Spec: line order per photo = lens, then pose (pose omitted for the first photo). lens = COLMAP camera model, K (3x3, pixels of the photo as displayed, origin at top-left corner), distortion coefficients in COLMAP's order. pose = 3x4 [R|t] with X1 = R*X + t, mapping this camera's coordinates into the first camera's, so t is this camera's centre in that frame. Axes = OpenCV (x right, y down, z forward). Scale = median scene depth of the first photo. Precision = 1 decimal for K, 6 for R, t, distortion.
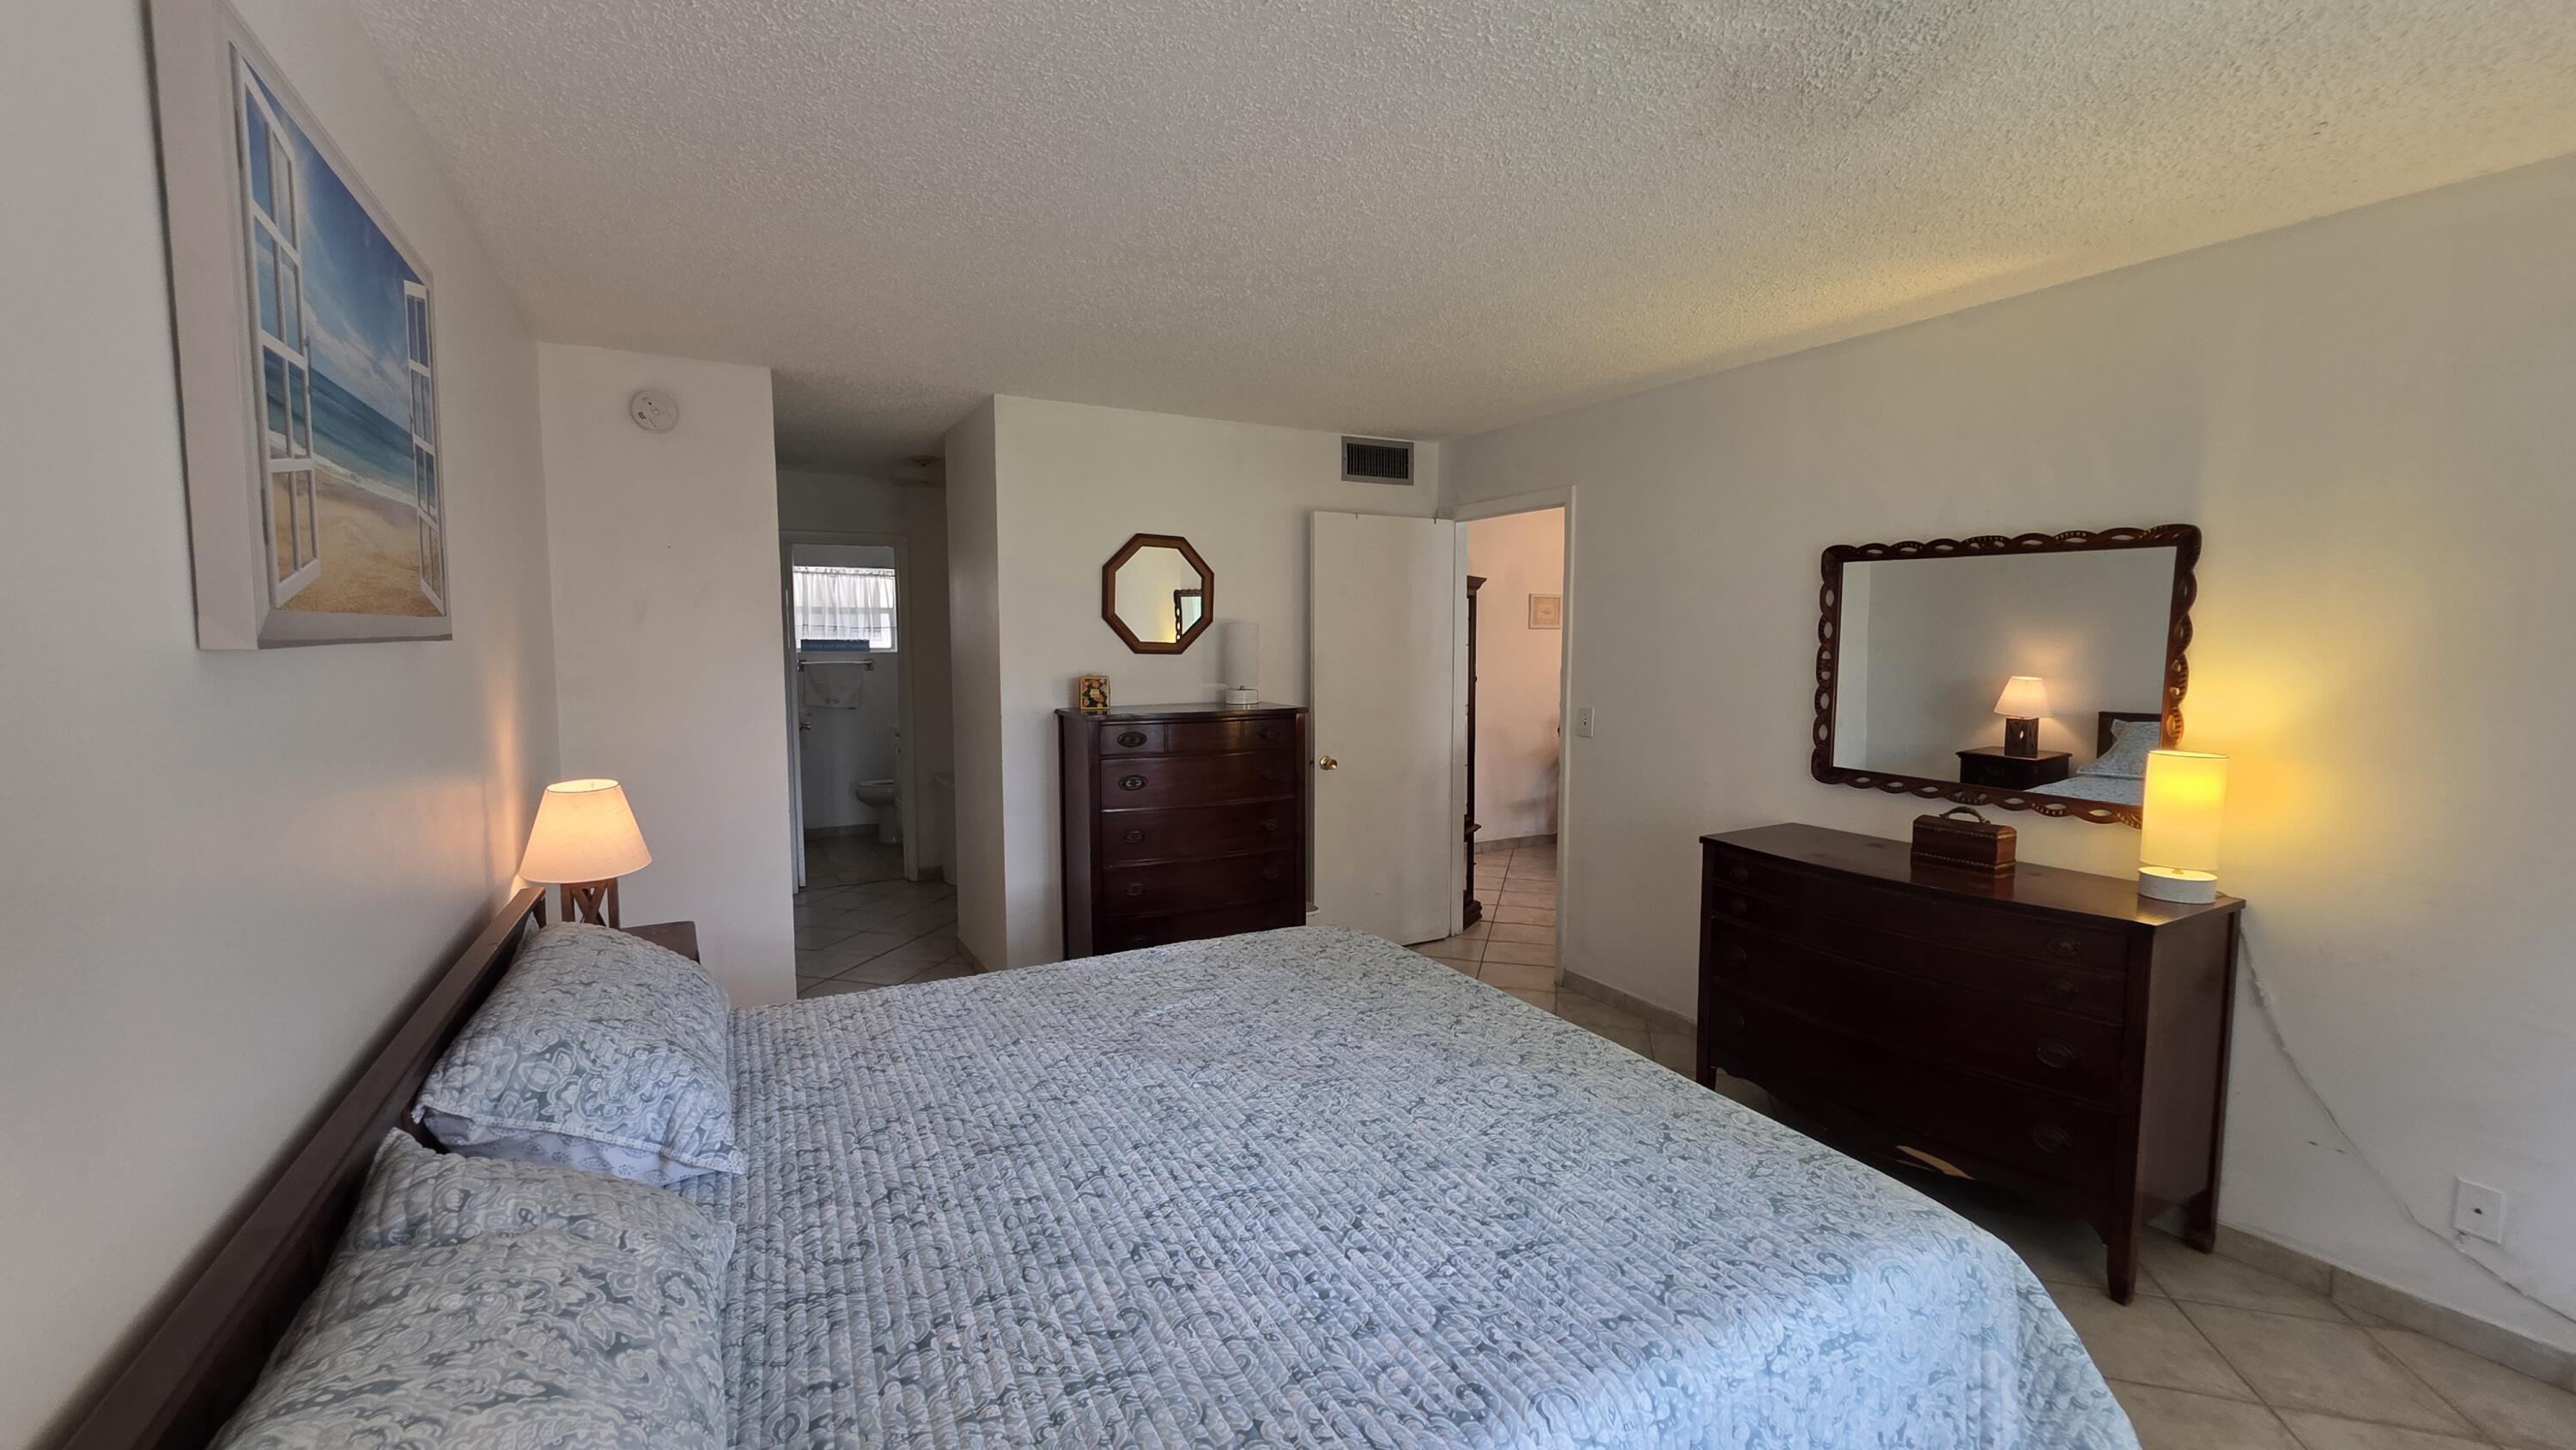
lens RADIAL K [[1032.1, 0, 1283.5], [0, 1032.1, 719.9], [0, 0, 1]] dist [-0.000992, 0.000893]
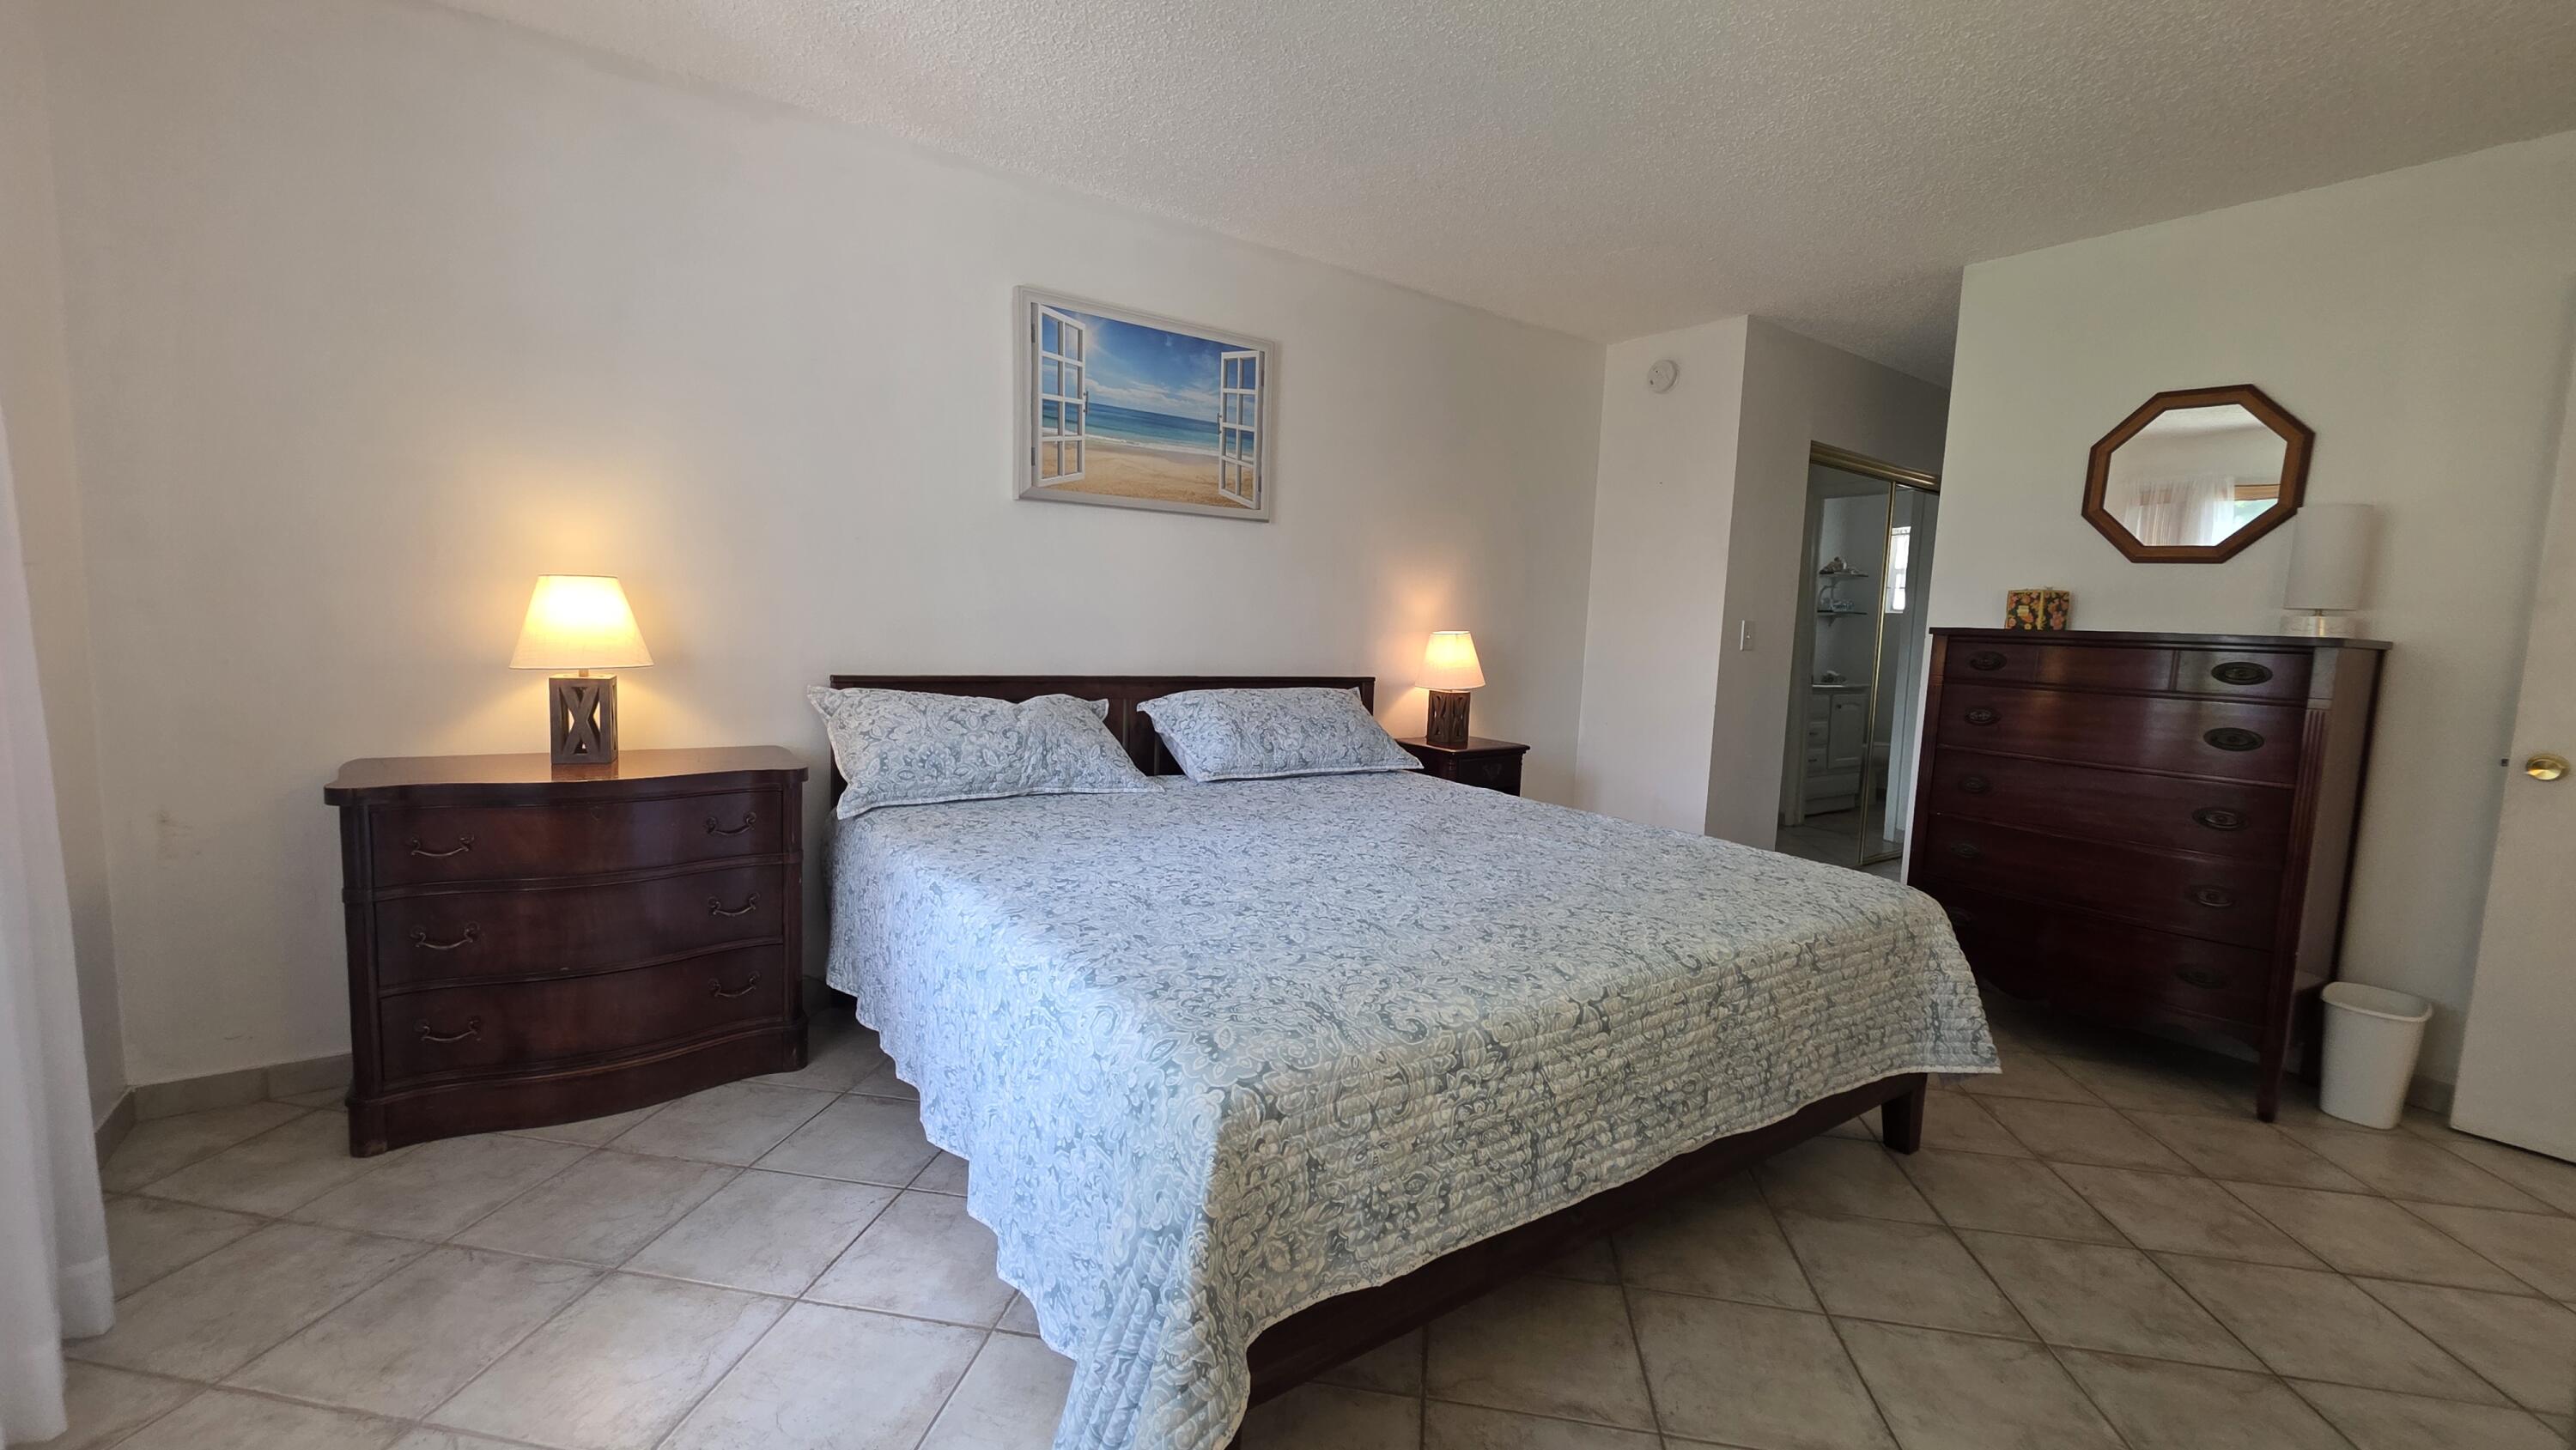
lens RADIAL K [[1032.1, 0, 1285.1], [0, 1032.1, 724.6], [0, 0, 1]] dist [-0.000992, 0.000893]
pose [[0.119384, 0.108686, -0.986881, 0.520208], [-0.117397, 0.988562, 0.094670, 0.049903], [0.985883, 0.104555, 0.130778, 0.337009]]
